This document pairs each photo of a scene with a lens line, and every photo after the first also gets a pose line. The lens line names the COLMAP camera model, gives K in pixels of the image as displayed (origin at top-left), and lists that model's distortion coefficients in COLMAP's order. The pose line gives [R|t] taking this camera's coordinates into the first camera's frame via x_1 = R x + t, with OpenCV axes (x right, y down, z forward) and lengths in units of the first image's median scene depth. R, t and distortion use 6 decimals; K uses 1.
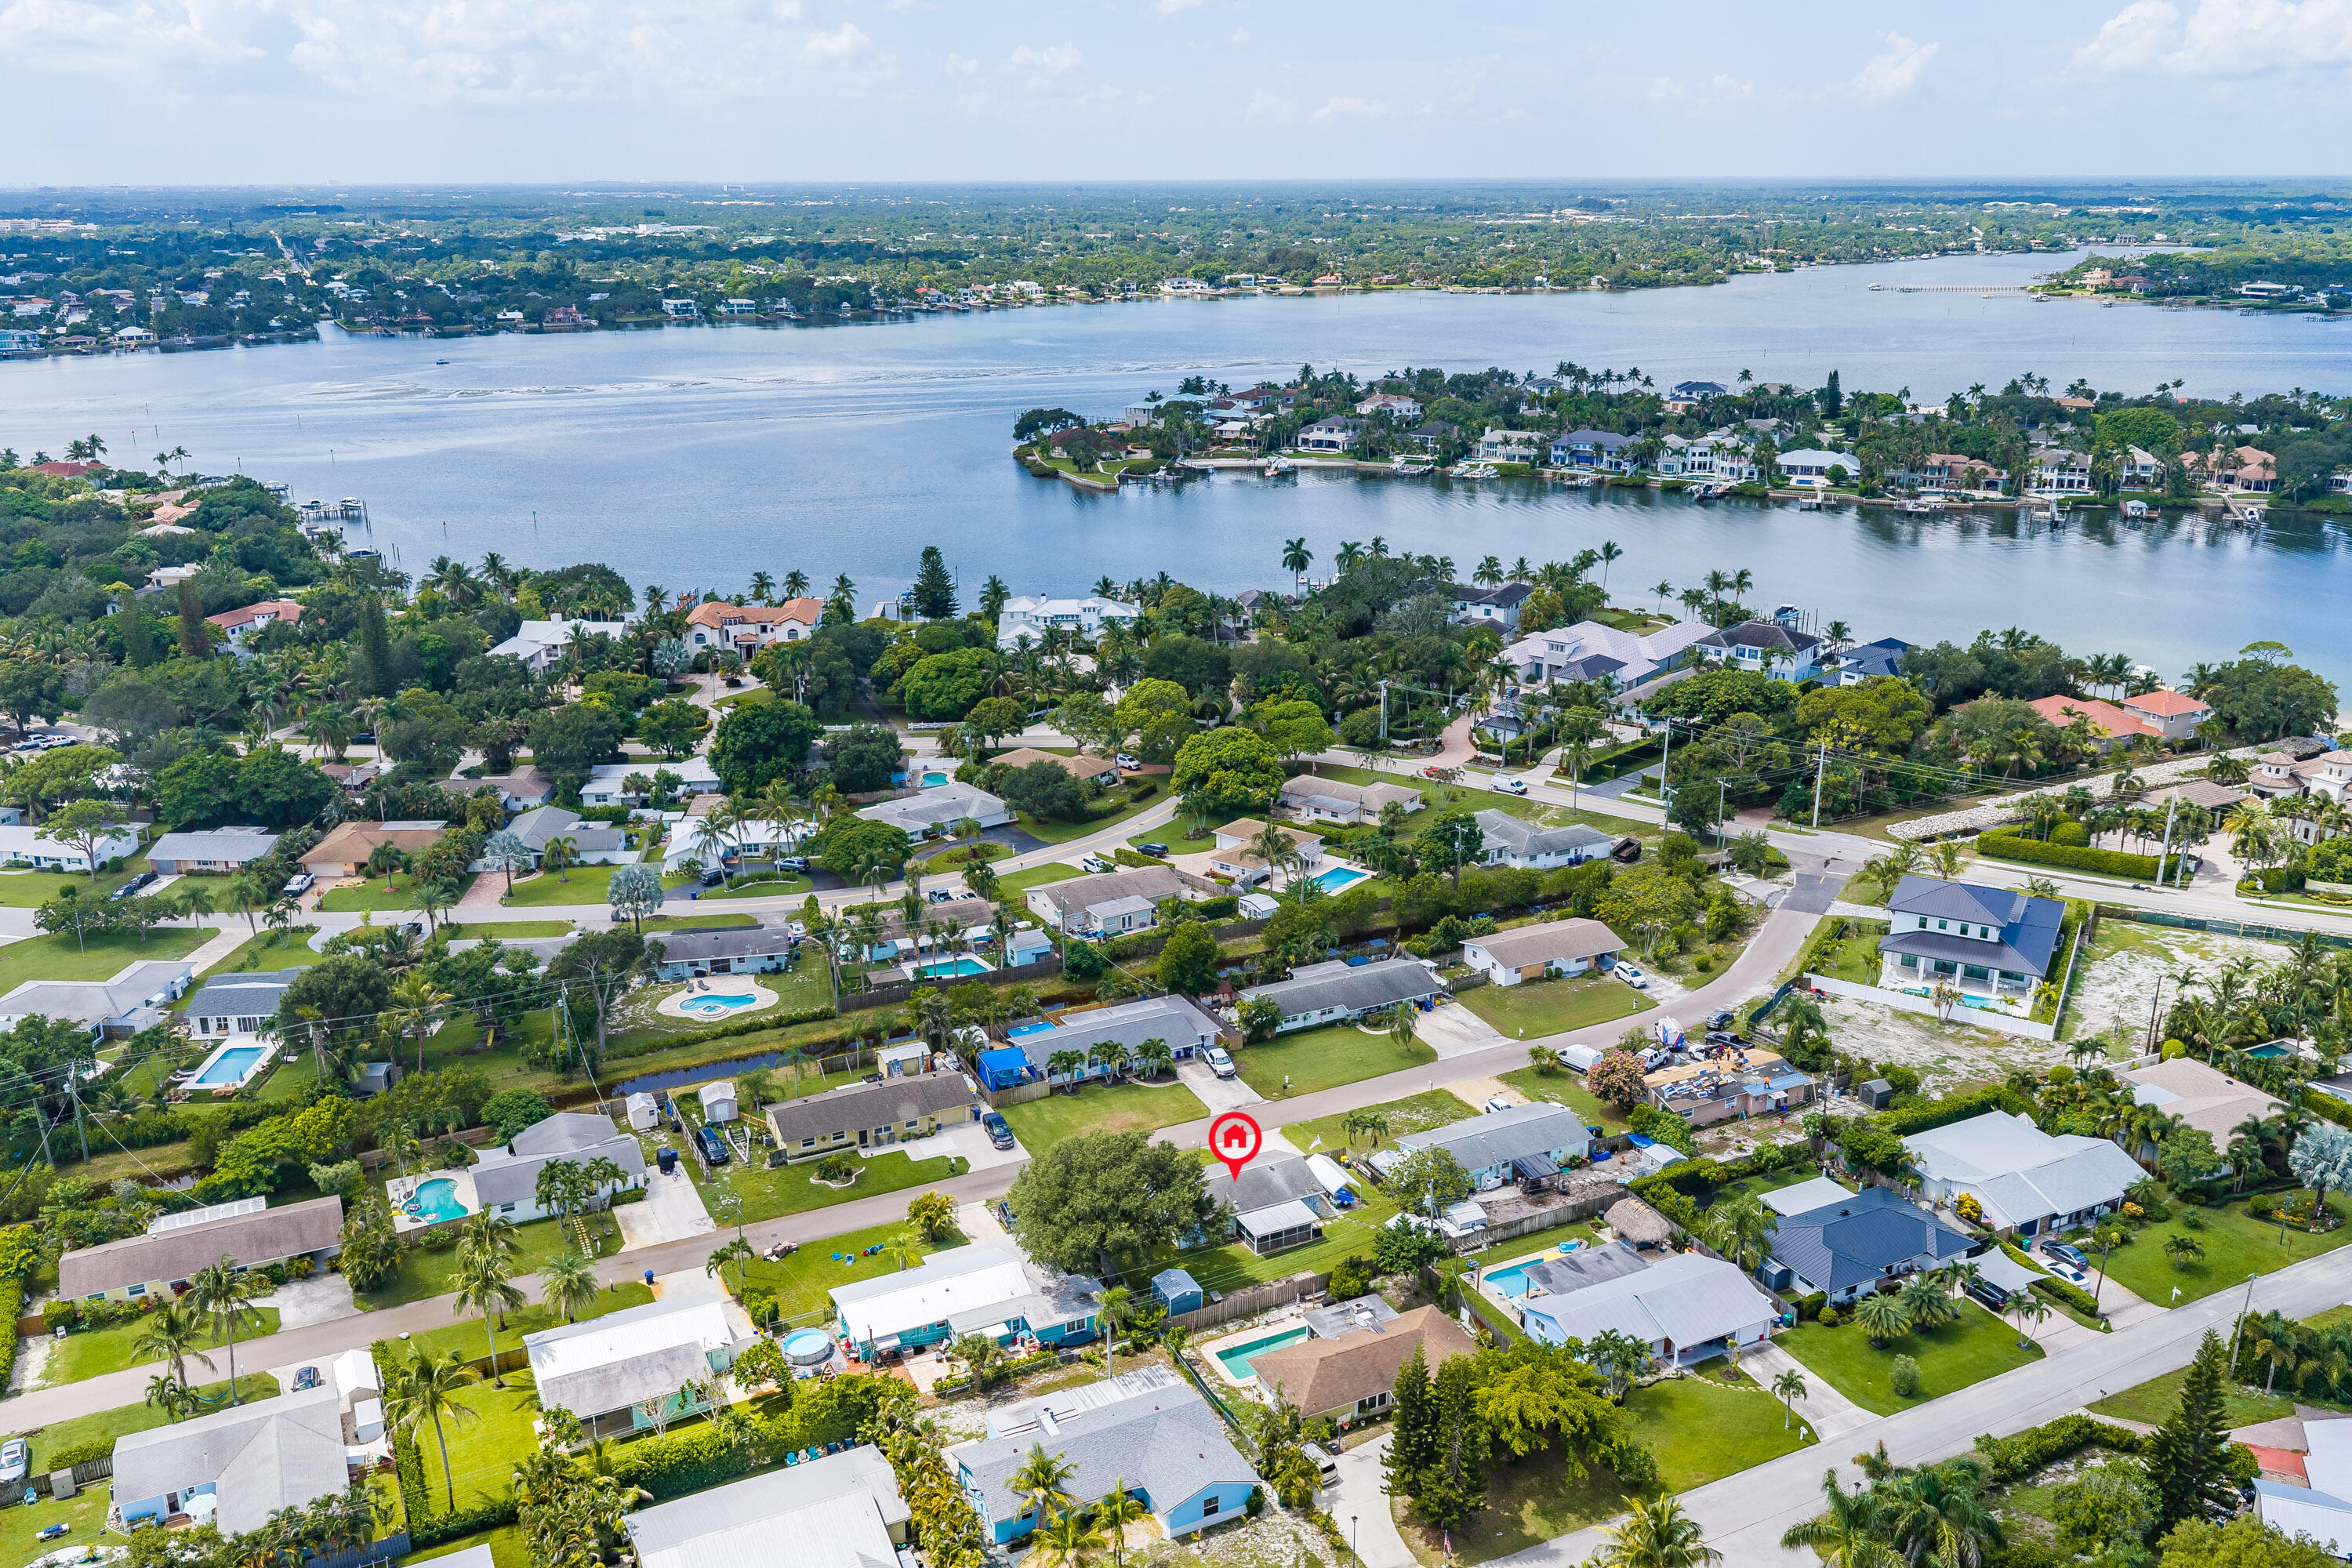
lens RADIAL K [[1935.4, 0, 1176.0], [0, 1935.4, 784.0], [0, 0, 1]] dist [0.014556, -0.021959]
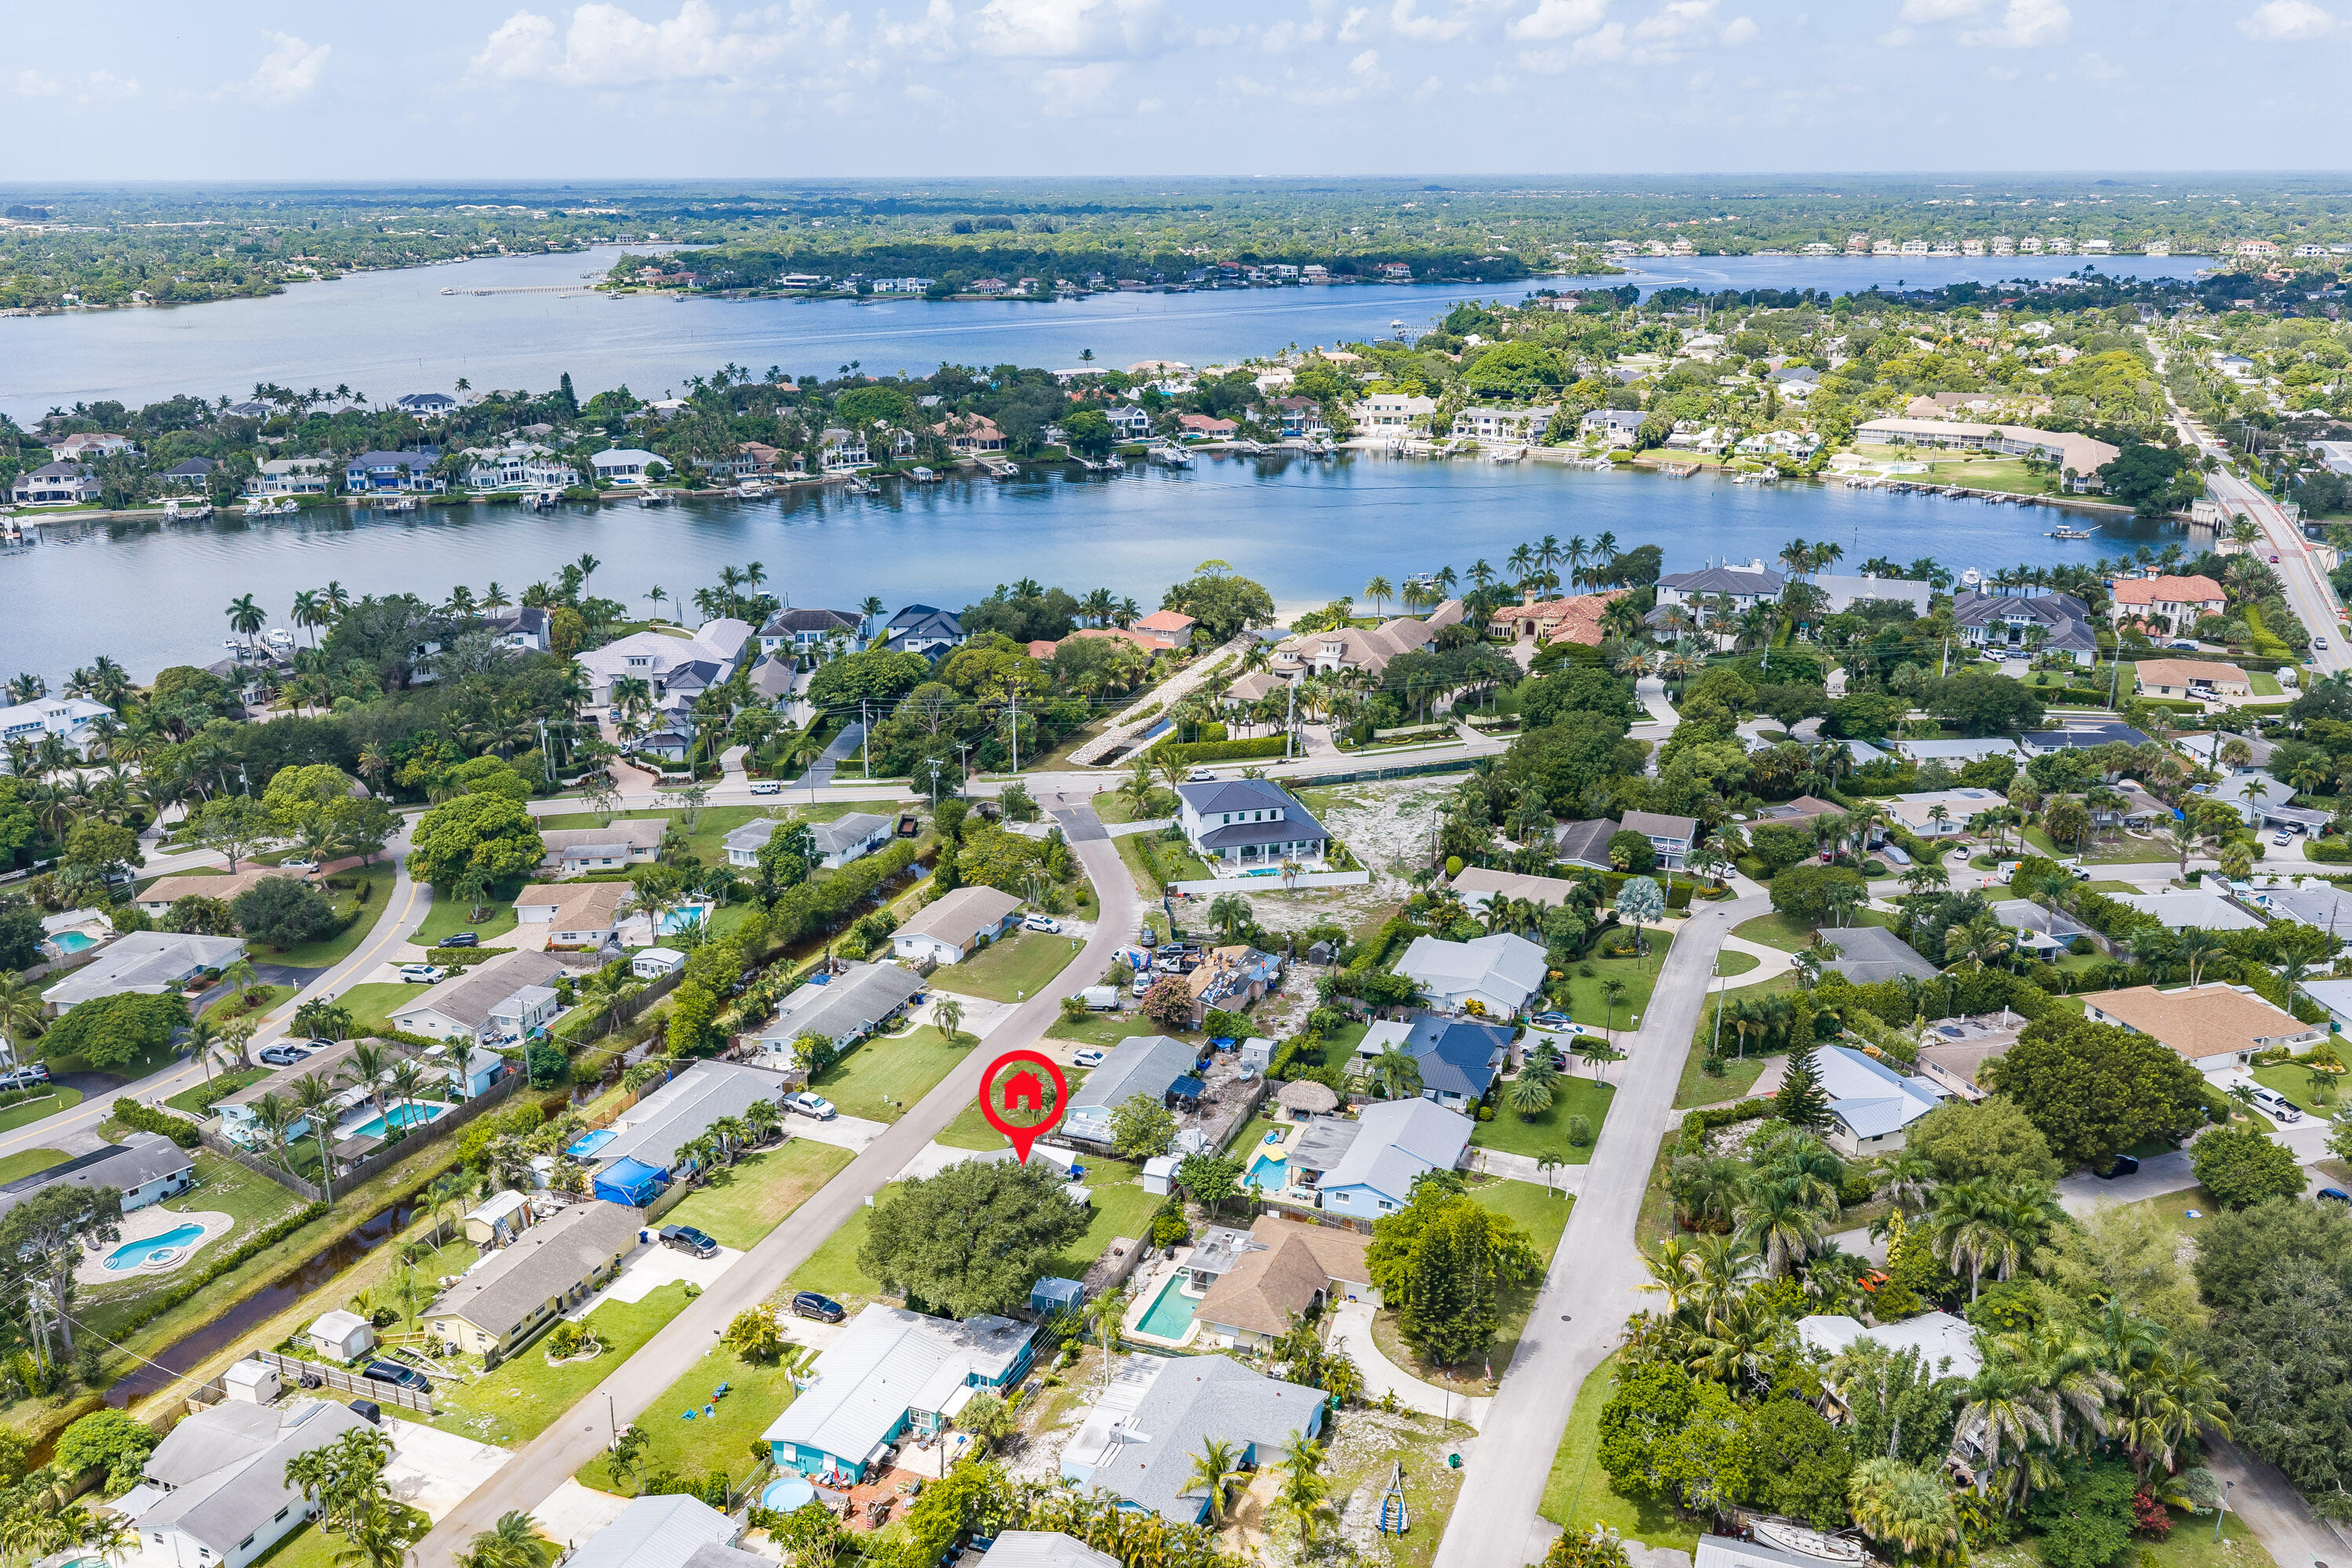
lens RADIAL K [[1935.4, 0, 1176.0], [0, 1935.4, 784.0], [0, 0, 1]] dist [0.014556, -0.021959]
pose [[0.736454, -0.203114, 0.645275, -0.145336], [0.204101, 0.976125, 0.074315, -0.015841], [-0.644963, 0.076971, 0.760327, 0.045982]]
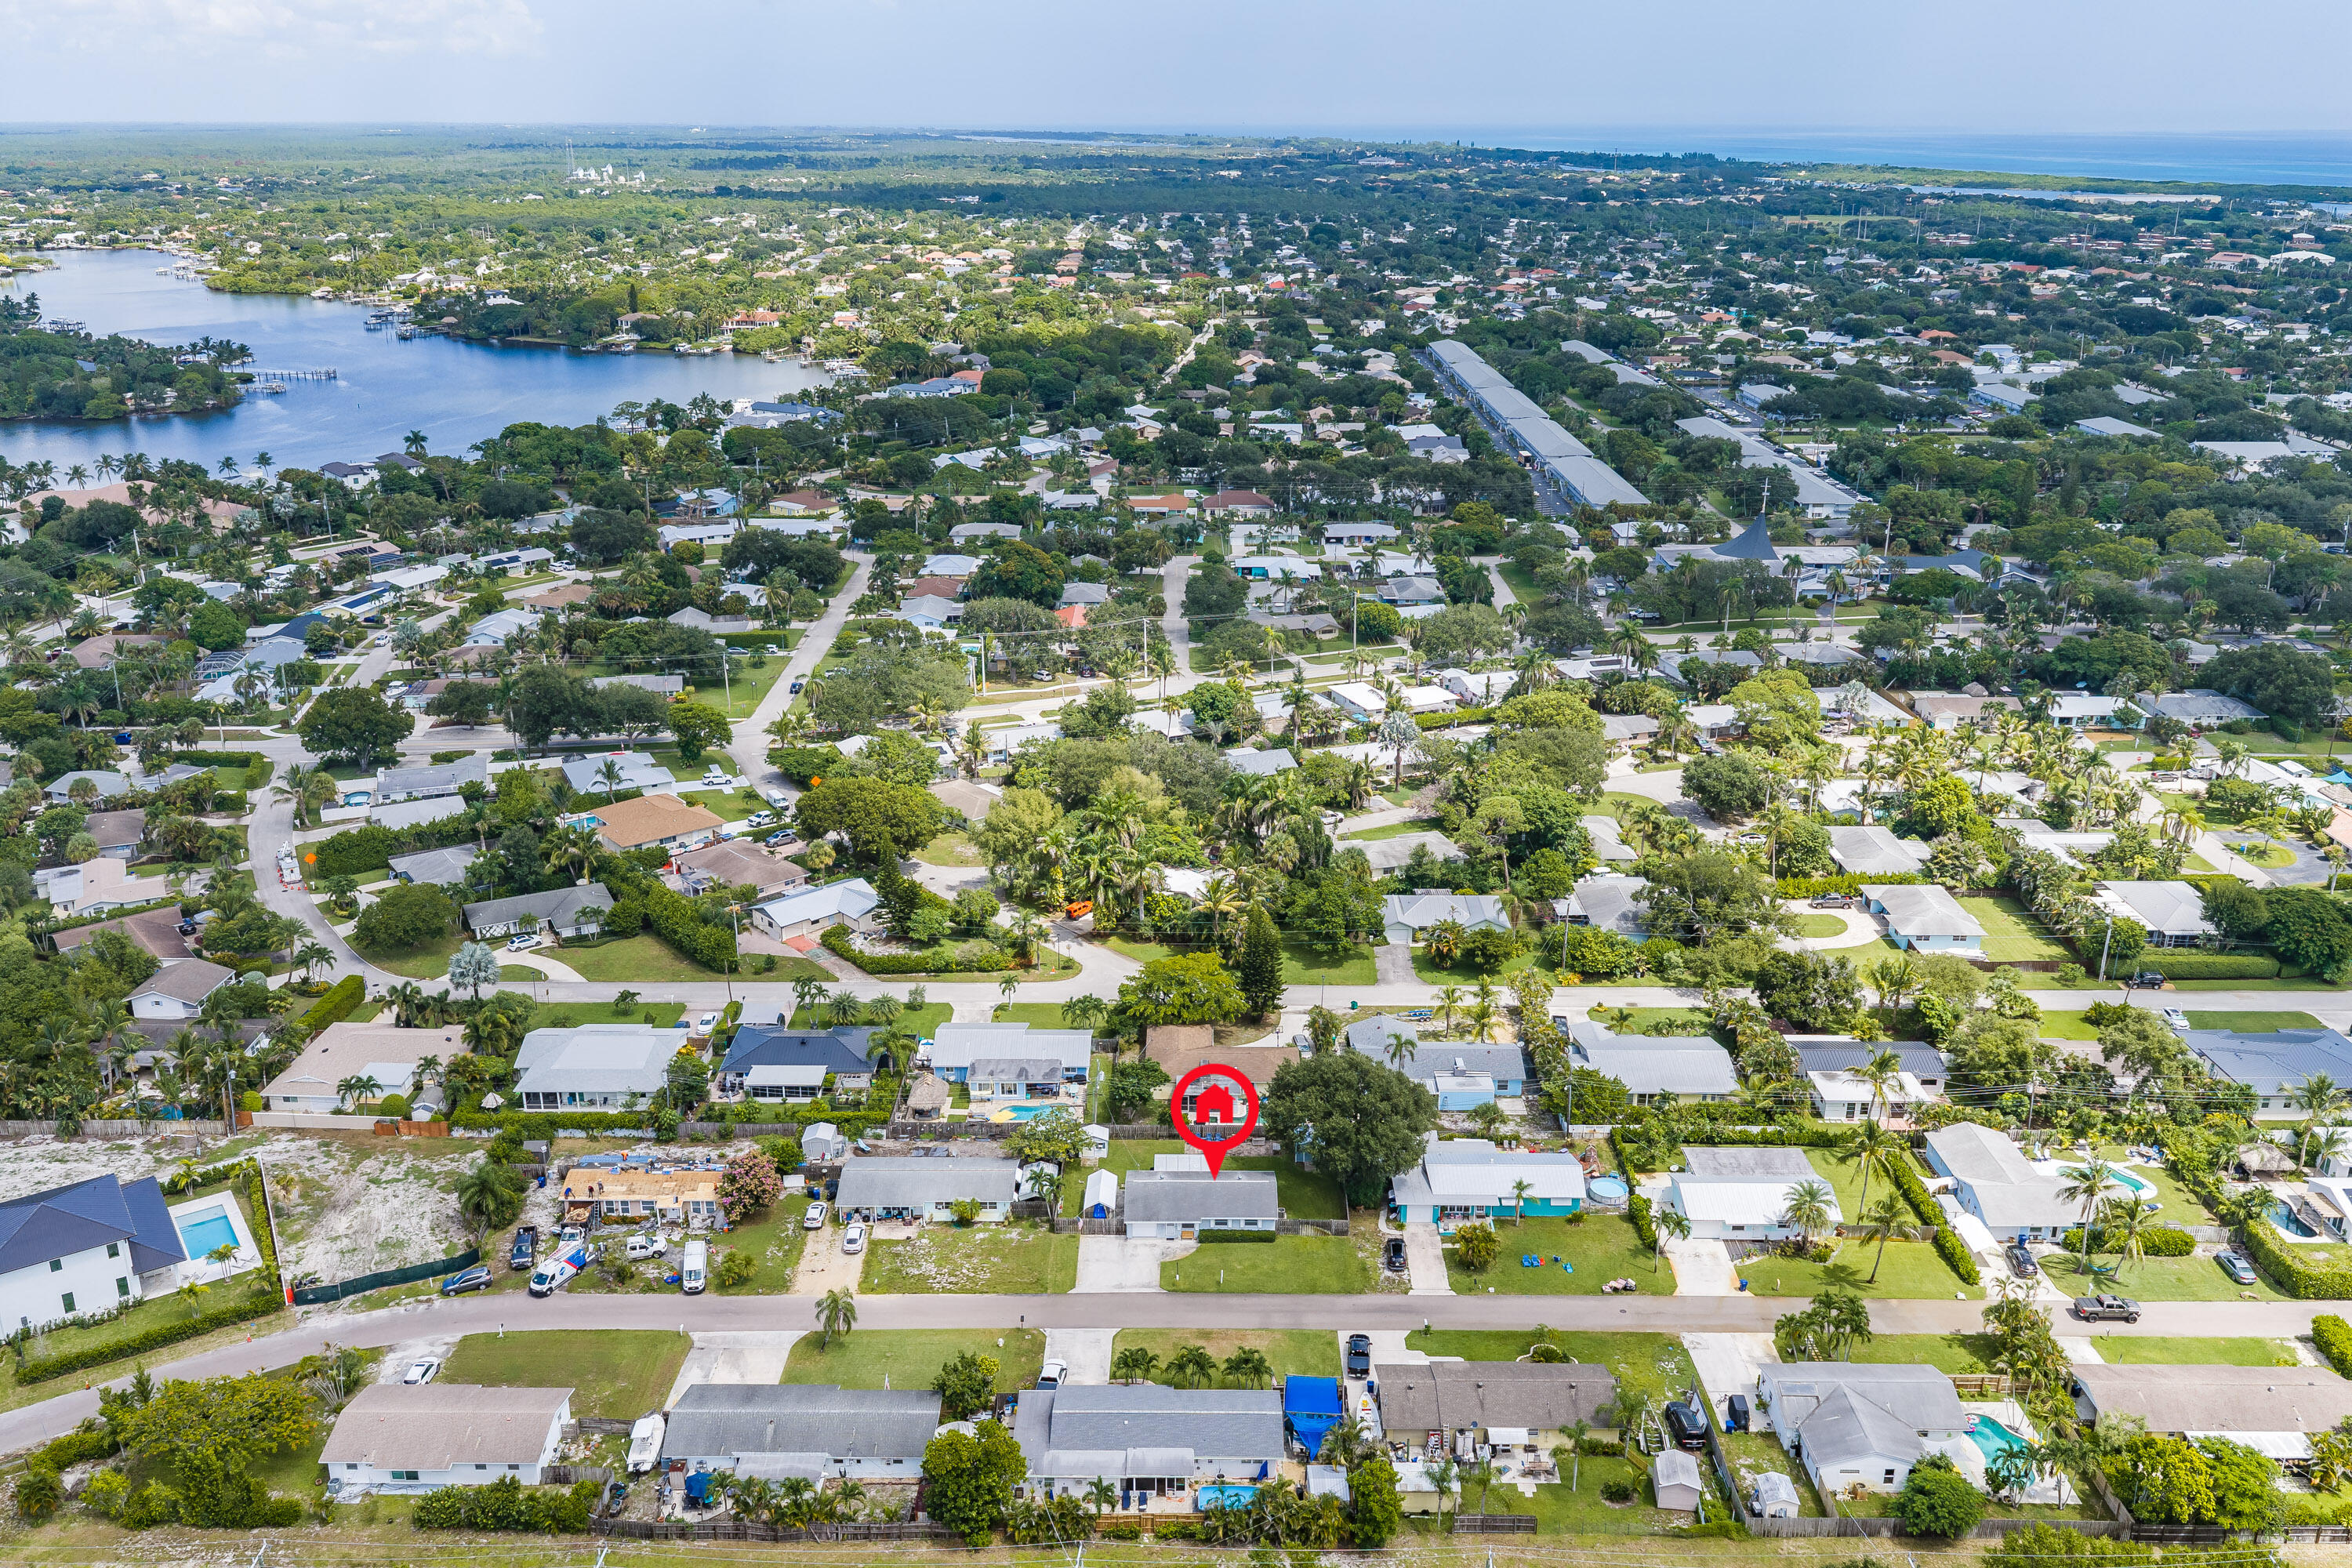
lens RADIAL K [[1935.4, 0, 1176.0], [0, 1935.4, 784.0], [0, 0, 1]] dist [0.014556, -0.021959]
pose [[-0.894982, -0.142080, 0.422872, -0.112186], [0.137526, 0.813881, 0.564521, -0.169895], [-0.424375, 0.563392, -0.708869, 0.471376]]
